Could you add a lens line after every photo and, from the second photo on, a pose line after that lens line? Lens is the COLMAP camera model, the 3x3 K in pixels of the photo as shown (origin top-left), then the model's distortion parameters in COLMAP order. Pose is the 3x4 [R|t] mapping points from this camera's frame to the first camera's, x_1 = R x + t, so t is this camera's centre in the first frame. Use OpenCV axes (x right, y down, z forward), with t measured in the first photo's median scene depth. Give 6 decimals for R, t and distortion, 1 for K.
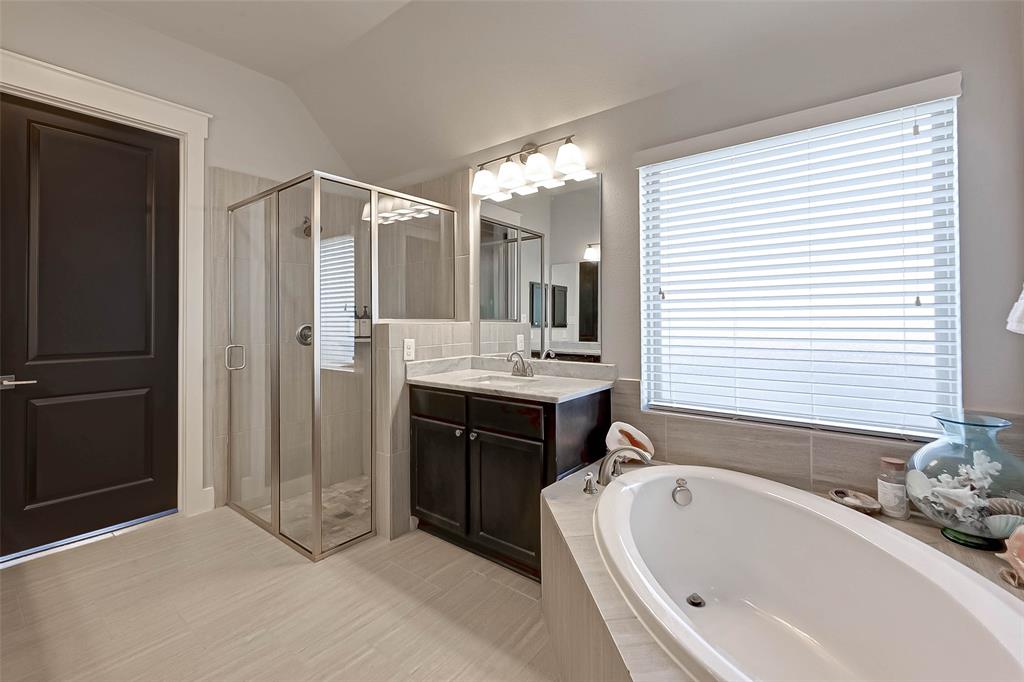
lens RADIAL K [[422.1, 0, 513.8], [0, 422.1, 316.7], [0, 0, 1]] dist [-0.000568, -0.000002]
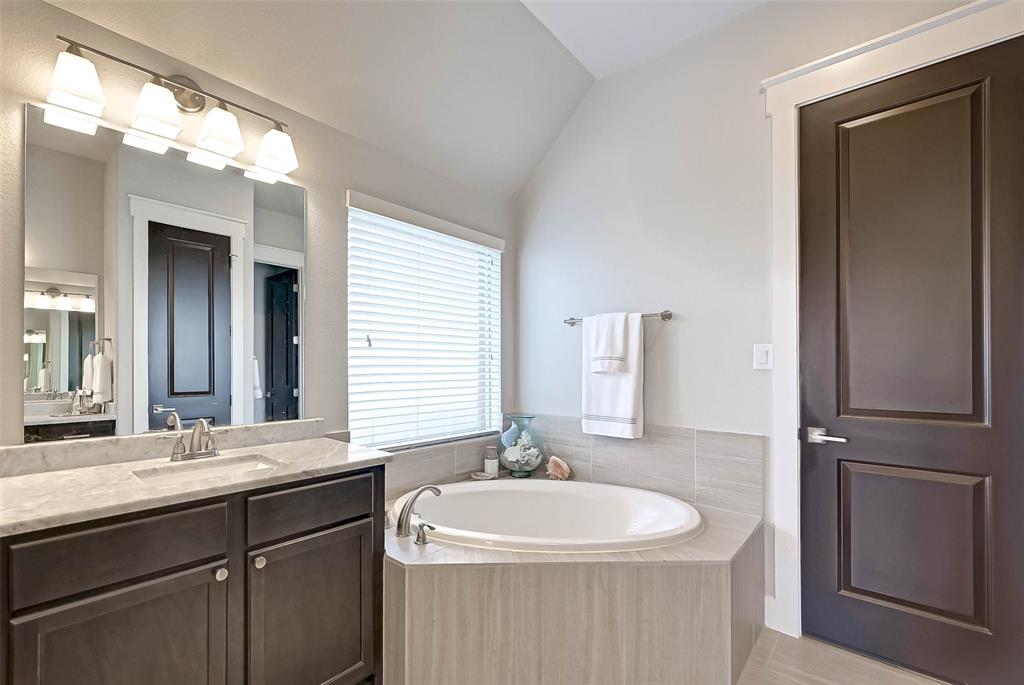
lens RADIAL K [[411.8, 0, 510.1], [0, 411.8, 364.2], [0, 0, 1]] dist [0.000404, 0.000335]
pose [[0.098867, 0.007798, 0.995070, -0.627717], [-0.008529, 0.999939, -0.006989, 0.005384], [-0.995064, -0.007796, 0.098927, 0.584751]]
